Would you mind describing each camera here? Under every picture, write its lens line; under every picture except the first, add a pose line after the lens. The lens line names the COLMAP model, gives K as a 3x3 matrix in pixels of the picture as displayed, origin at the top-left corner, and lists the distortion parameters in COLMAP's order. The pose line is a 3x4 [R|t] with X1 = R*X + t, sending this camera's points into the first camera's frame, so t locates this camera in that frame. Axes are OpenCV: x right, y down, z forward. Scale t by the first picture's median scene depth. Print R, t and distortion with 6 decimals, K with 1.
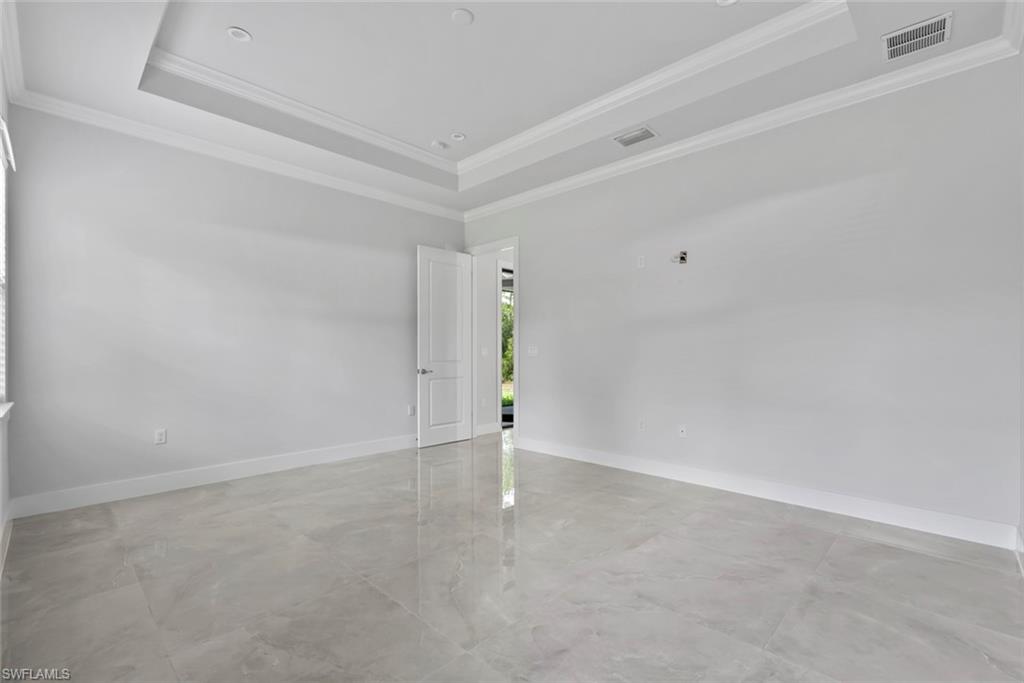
lens RADIAL K [[455.2, 0, 511.9], [0, 455.2, 345.2], [0, 0, 1]] dist [0.001171, 0.000757]
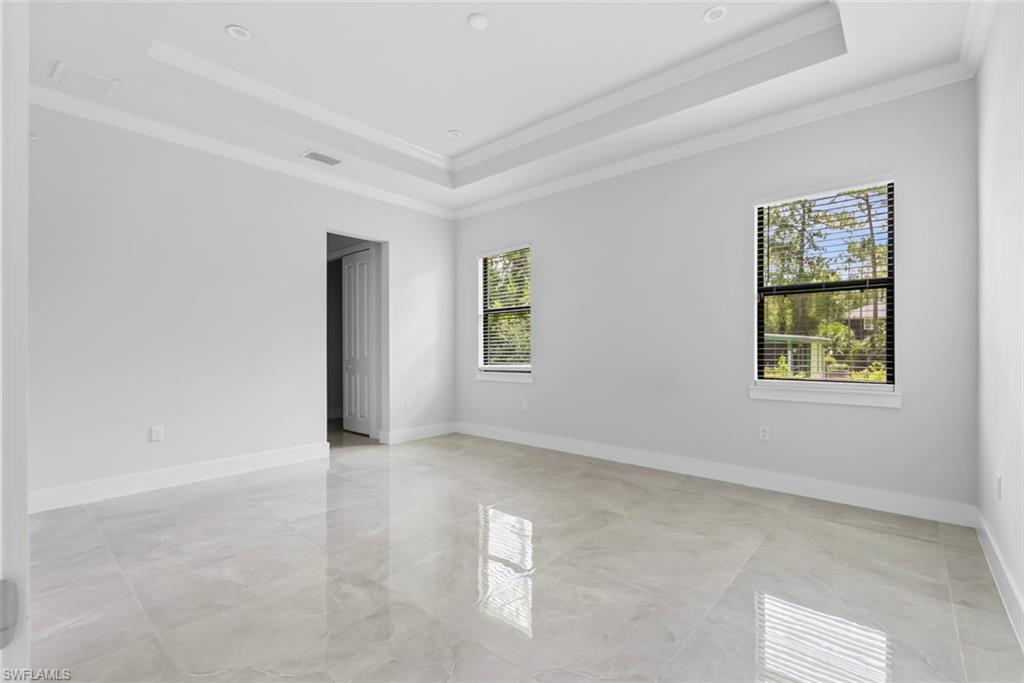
lens RADIAL K [[455.2, 0, 512.0], [0, 455.2, 344.1], [0, 0, 1]] dist [0.001171, 0.000757]
pose [[-0.998334, 0.004768, -0.057499, -0.127271], [0.006003, 0.999755, -0.021316, 0.029620], [0.057384, -0.021626, -0.998118, 2.029096]]
